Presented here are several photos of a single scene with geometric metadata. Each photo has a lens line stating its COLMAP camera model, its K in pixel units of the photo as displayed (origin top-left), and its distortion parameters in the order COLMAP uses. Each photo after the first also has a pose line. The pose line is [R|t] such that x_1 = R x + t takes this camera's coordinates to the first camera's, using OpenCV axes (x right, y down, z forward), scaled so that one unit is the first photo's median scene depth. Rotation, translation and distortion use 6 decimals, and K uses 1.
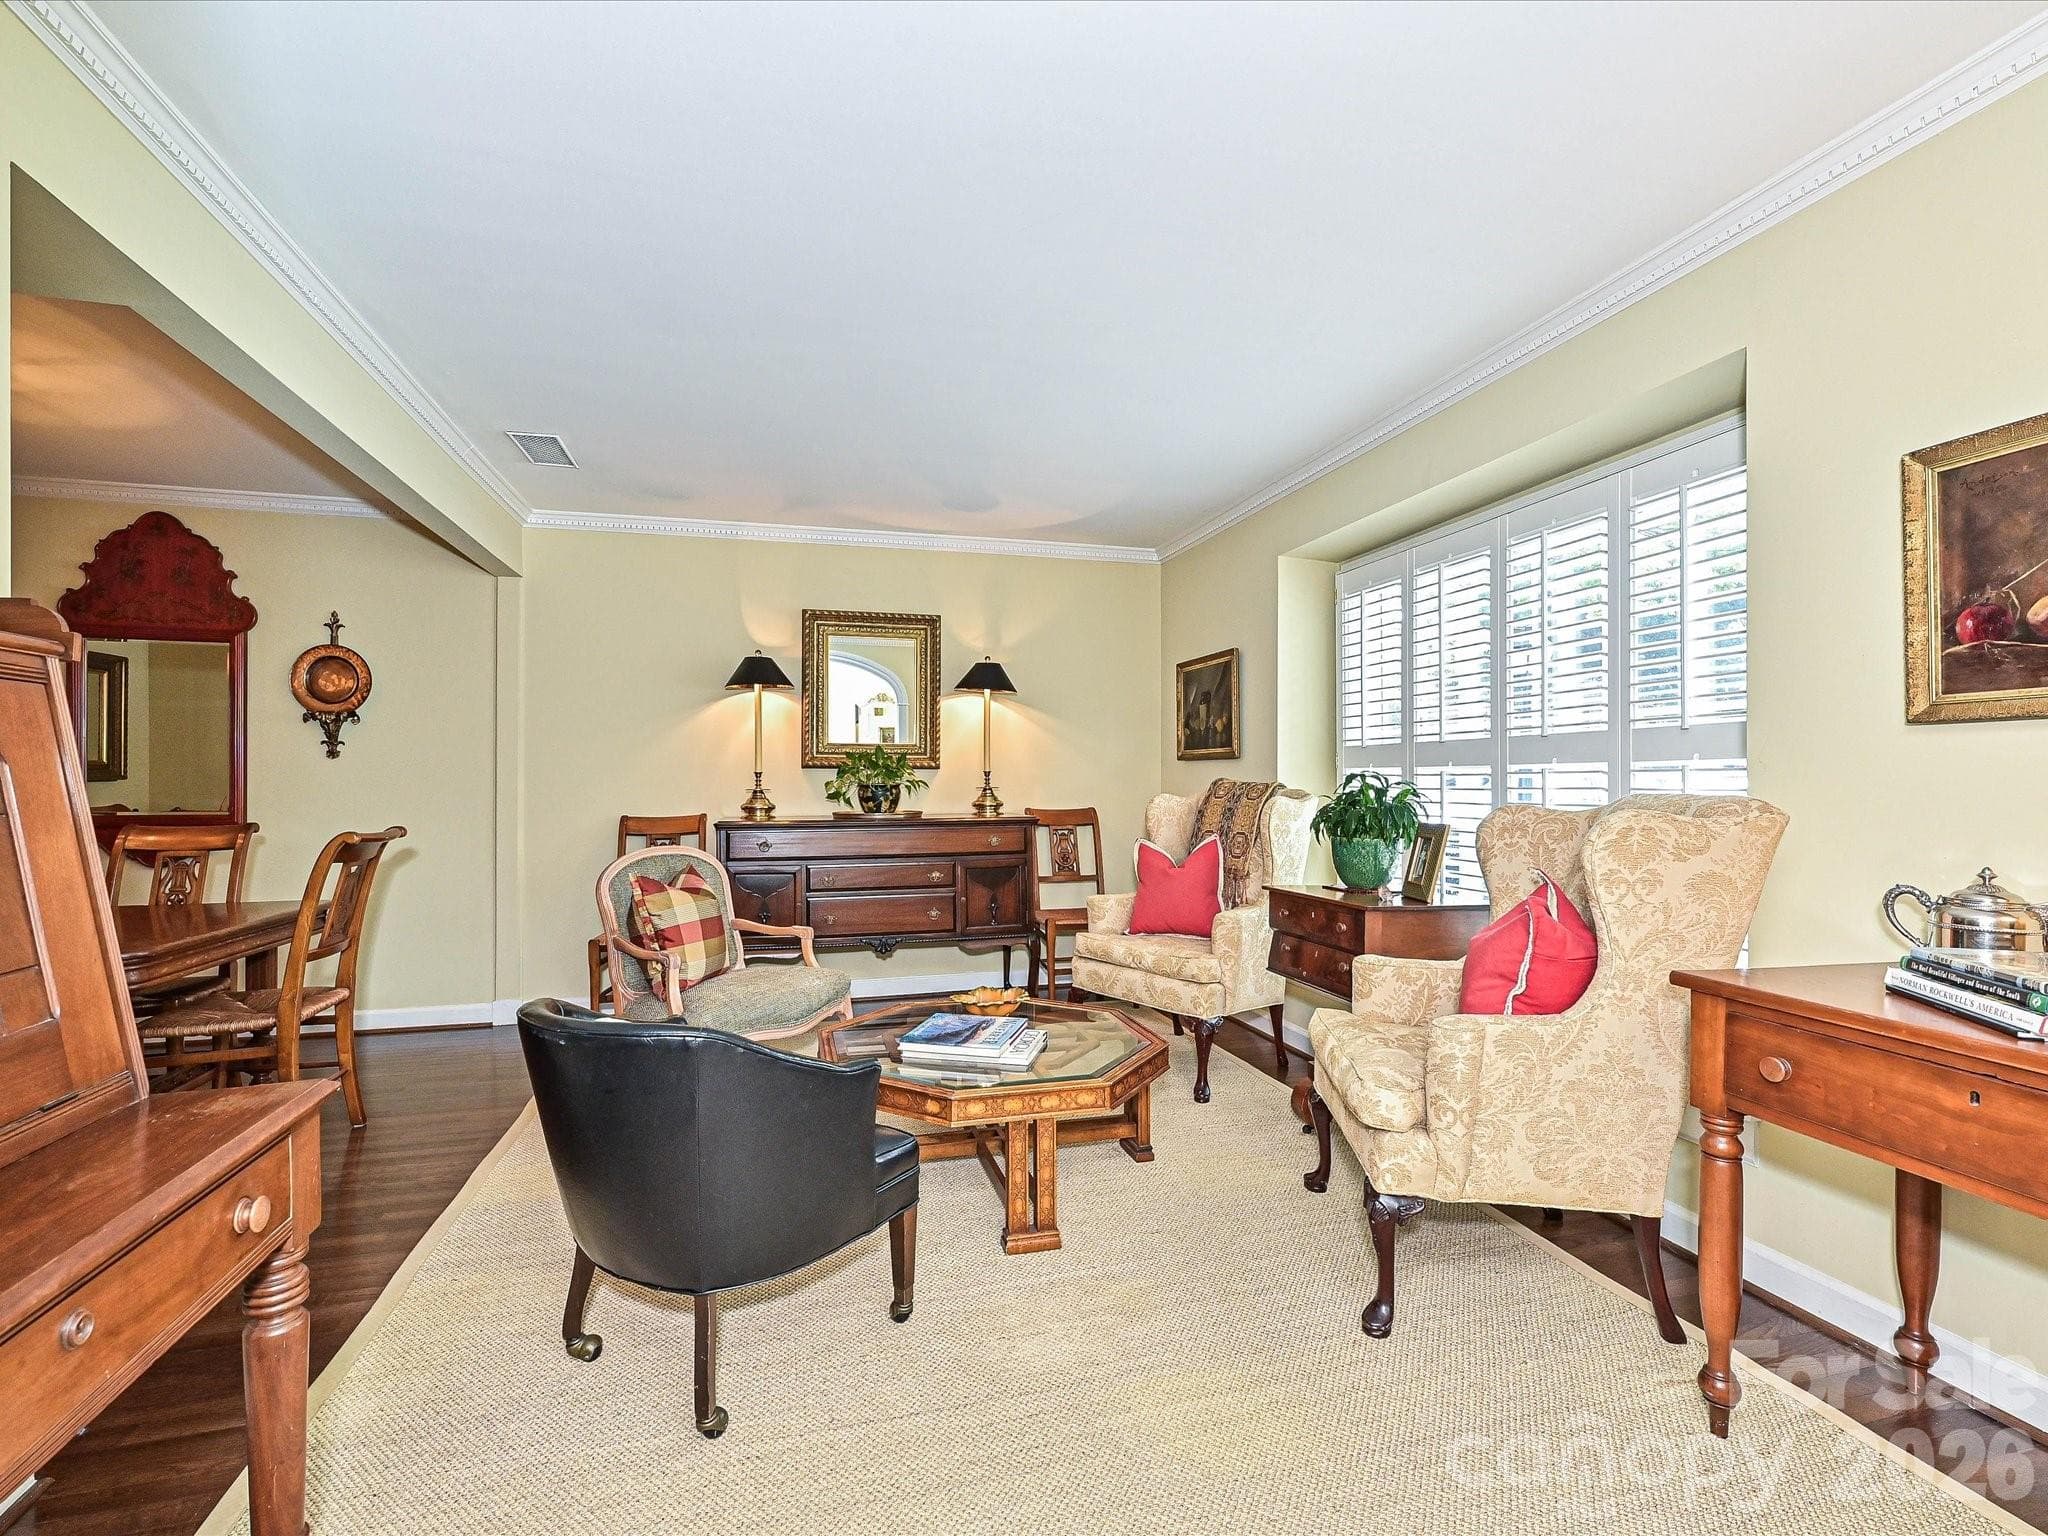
lens RADIAL K [[918.8, 0, 1017.1], [0, 918.8, 776.1], [0, 0, 1]] dist [-0.000664, 0.000534]
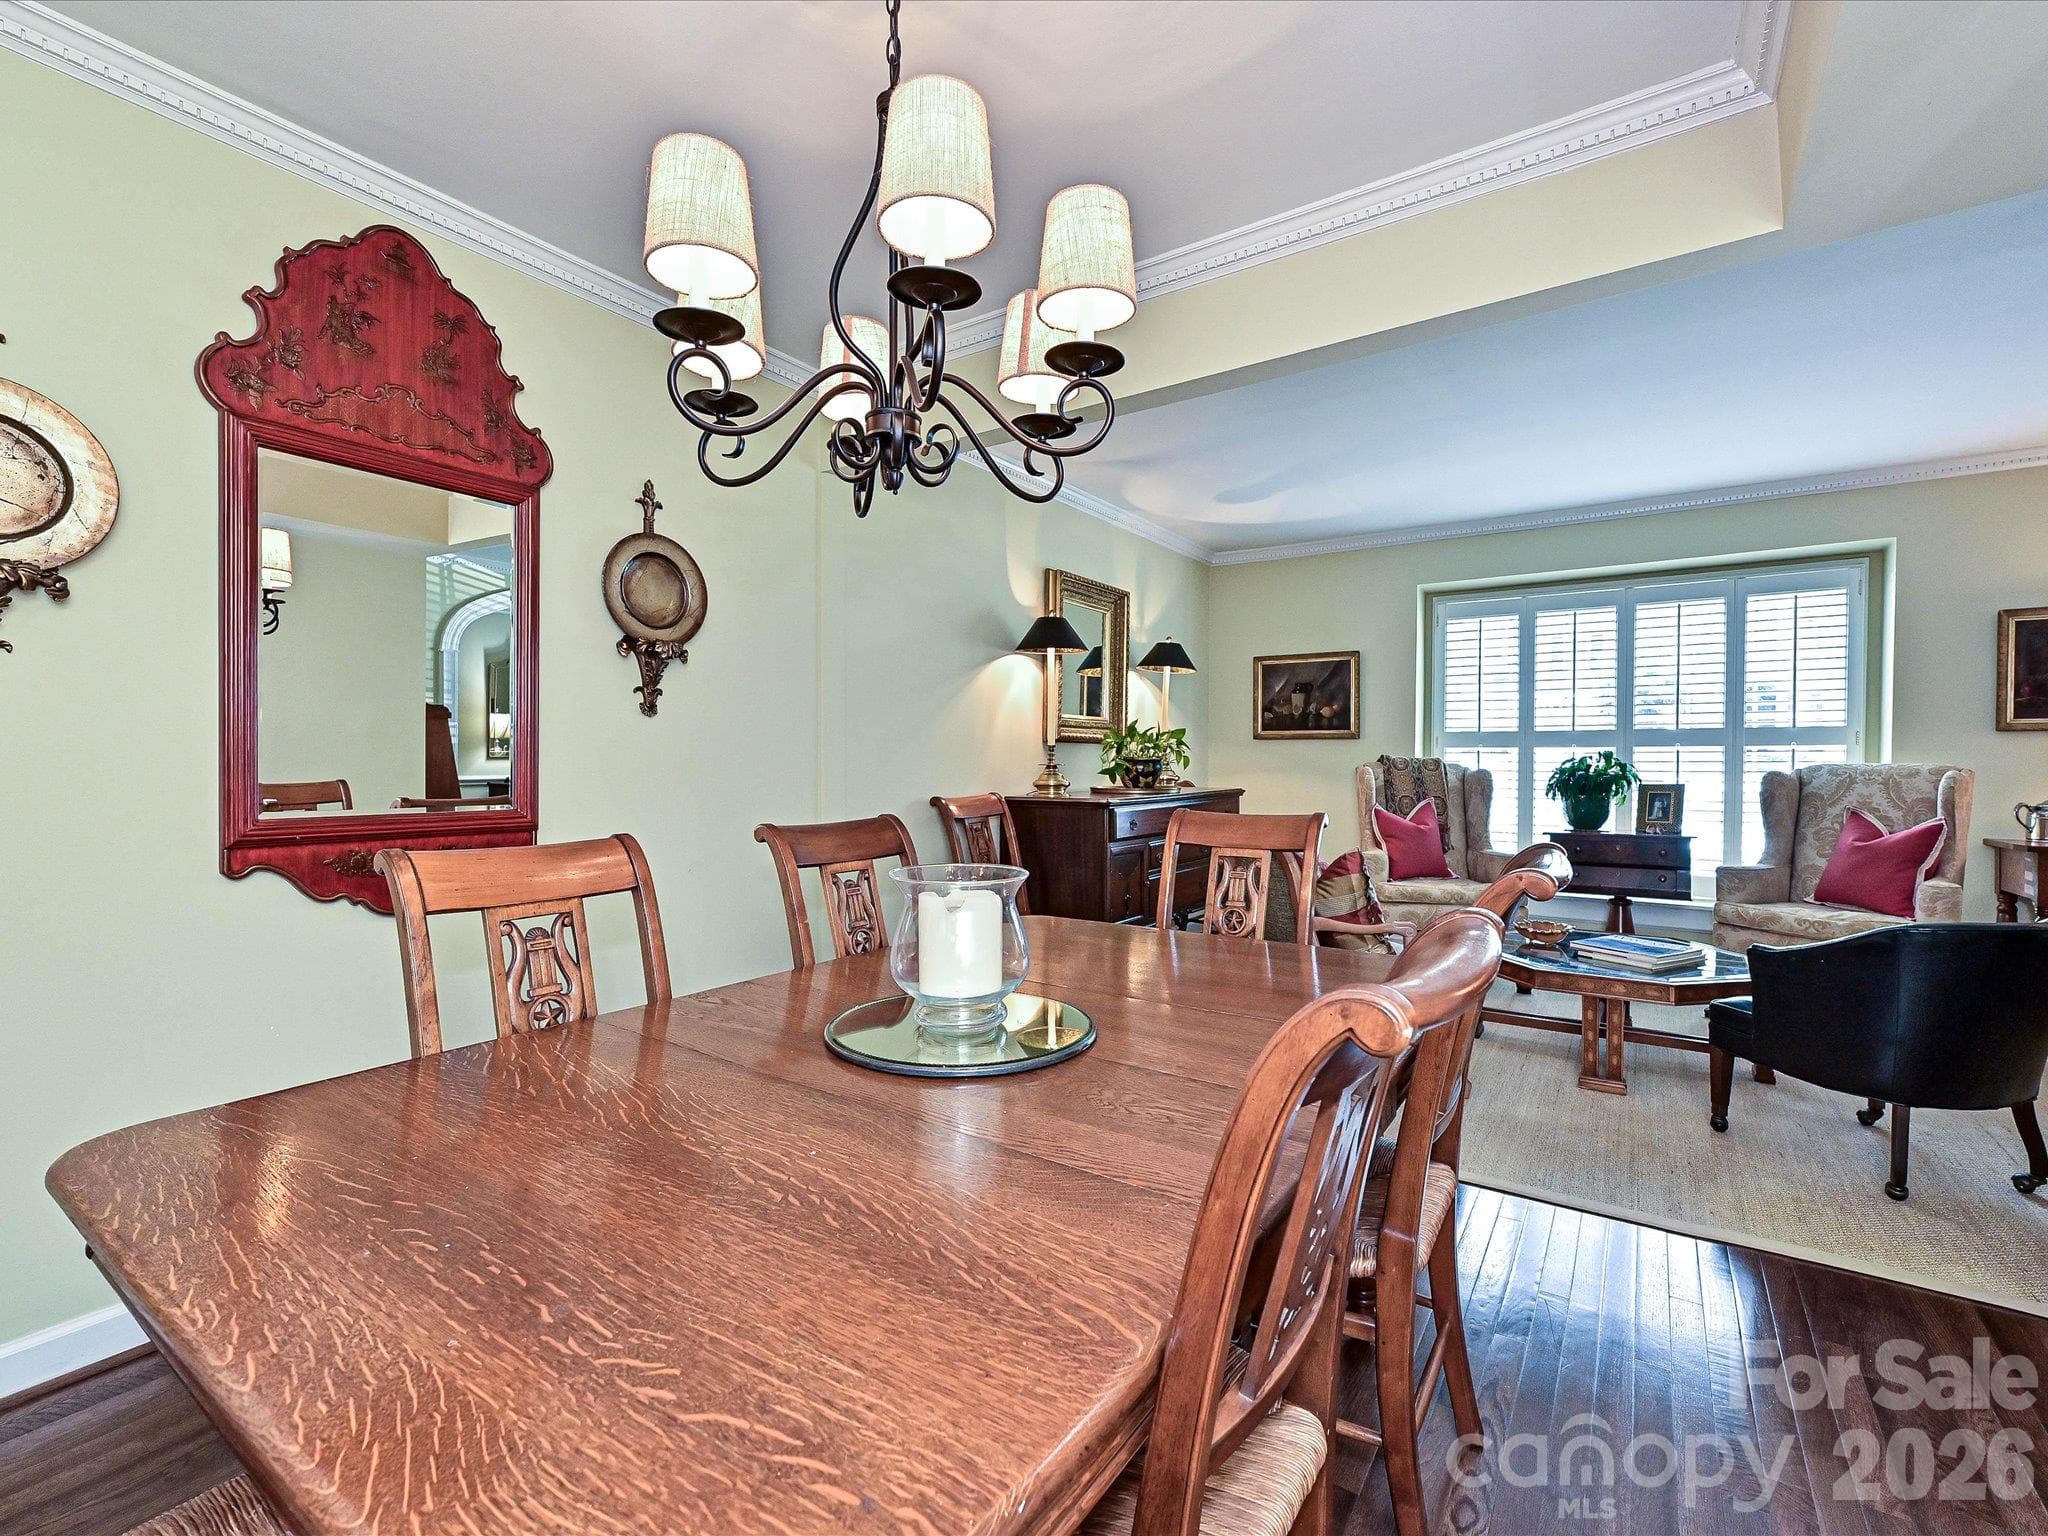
lens RADIAL K [[924.2, 0, 1014.8], [0, 924.2, 777.9], [0, 0, 1]] dist [-0.002178, 0.000047]
pose [[0.760789, -0.010194, 0.648919, -2.085235], [-0.005365, 0.999744, 0.021996, 0.017656], [-0.648977, -0.020215, 0.760540, 0.767894]]
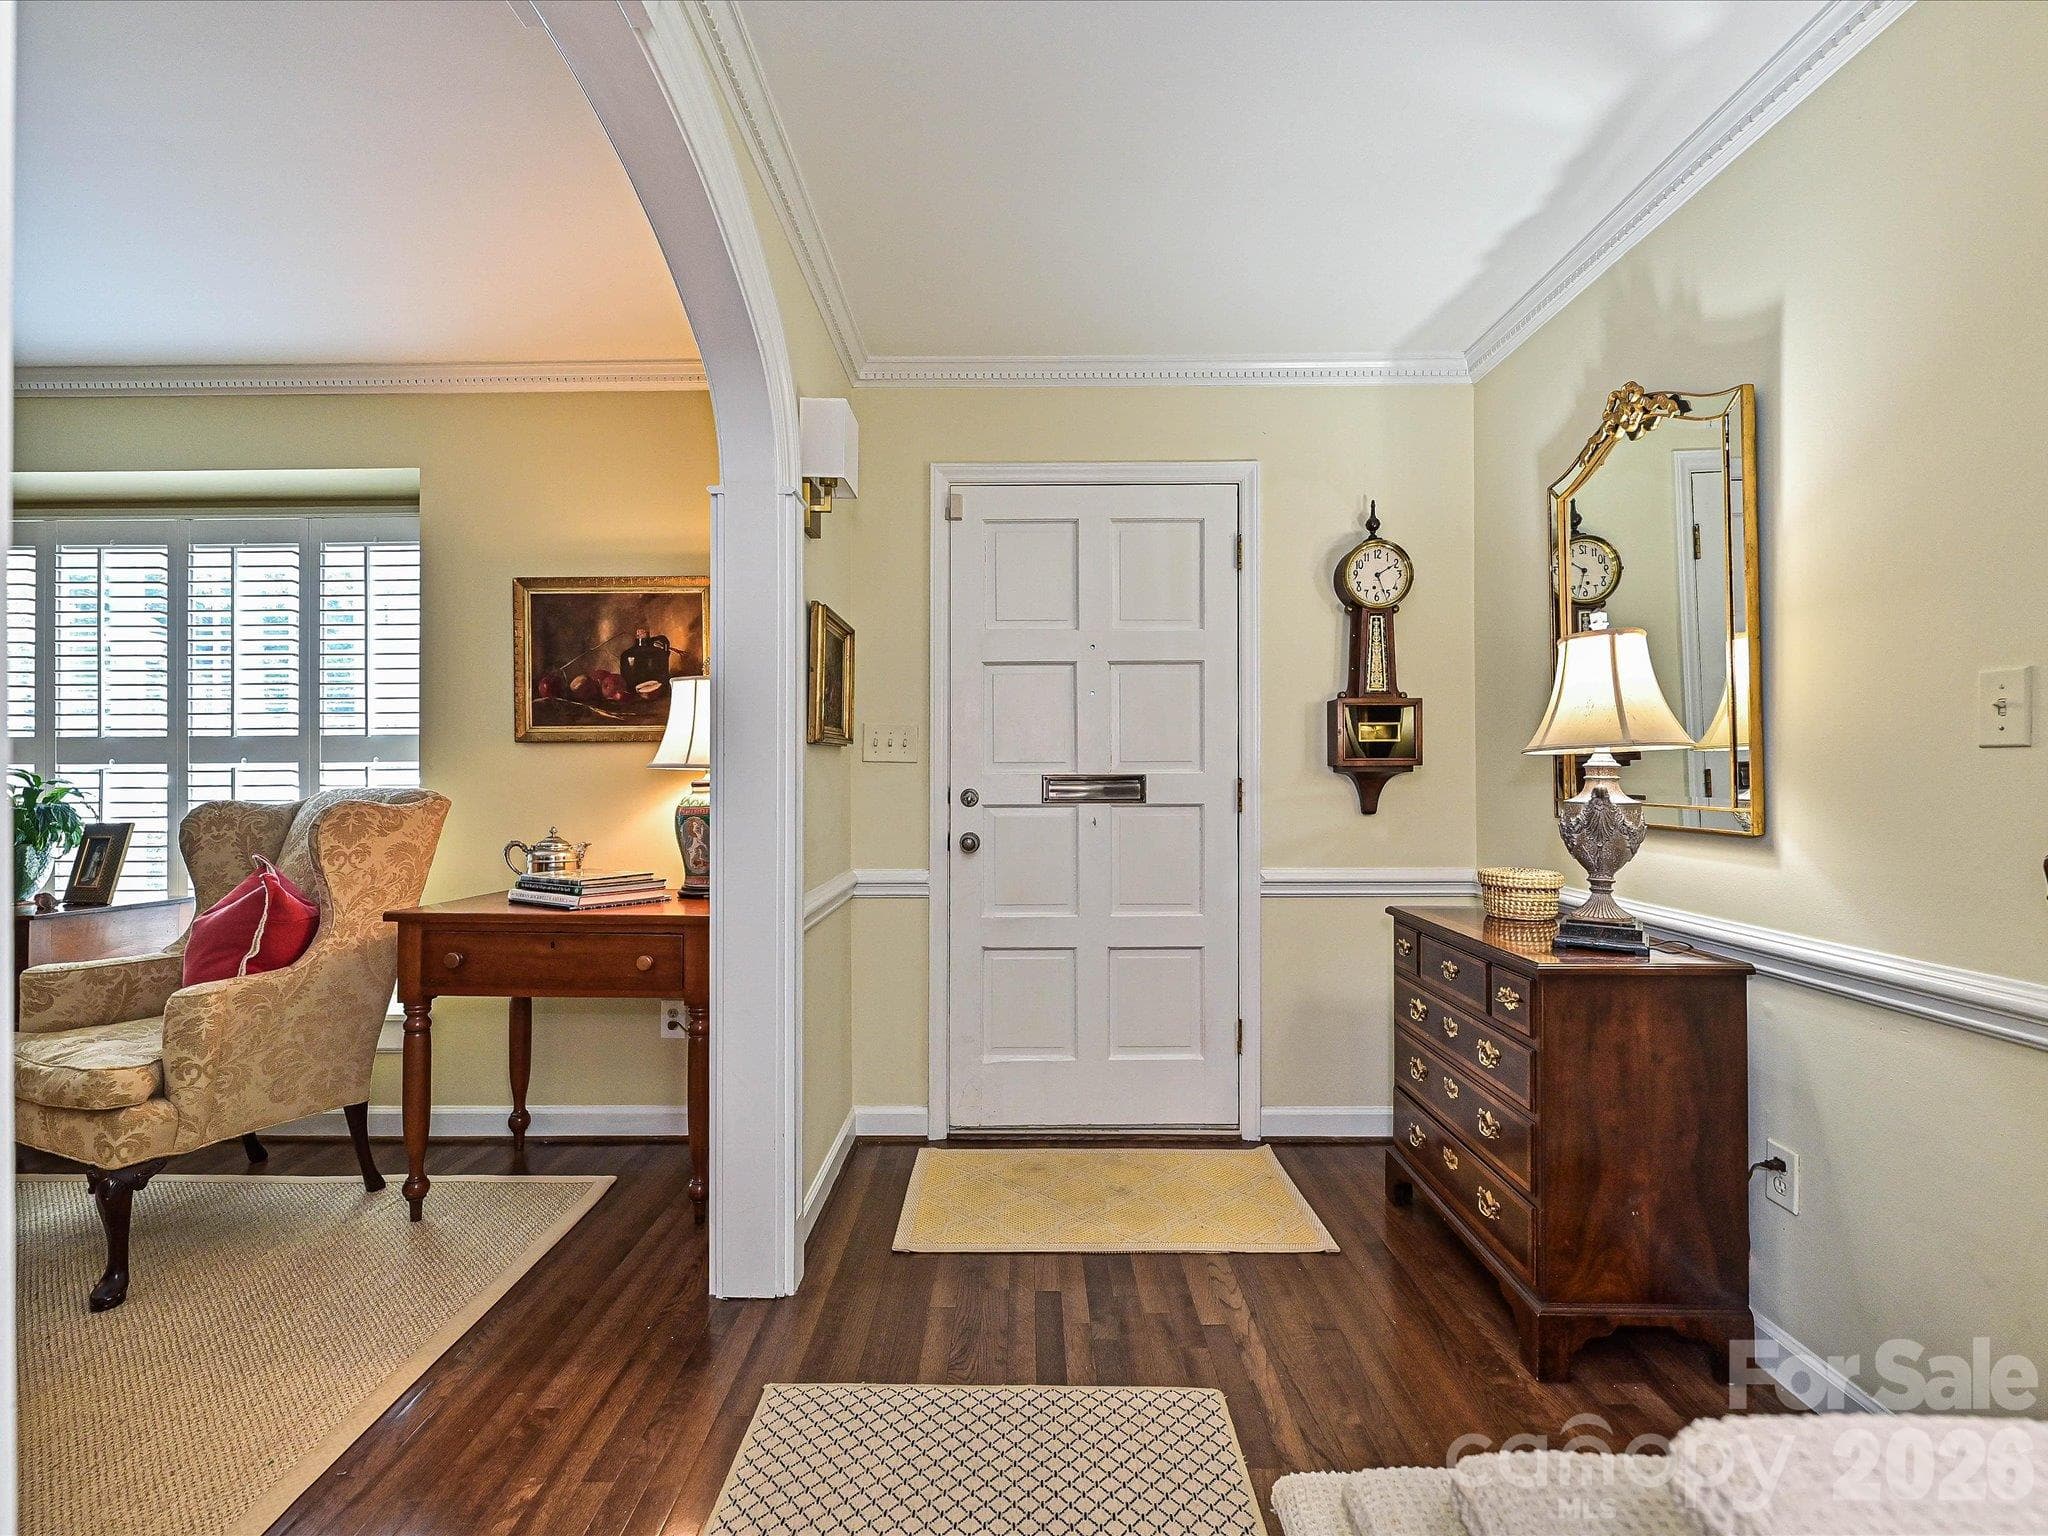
lens RADIAL K [[918.8, 0, 1017.1], [0, 918.8, 776.1], [0, 0, 1]] dist [-0.000664, 0.000534]
pose [[0.268928, 0.001195, 0.963159, -0.333623], [-0.001159, 0.999999, -0.000917, 0.002544], [-0.963159, -0.000869, 0.268930, -0.273746]]
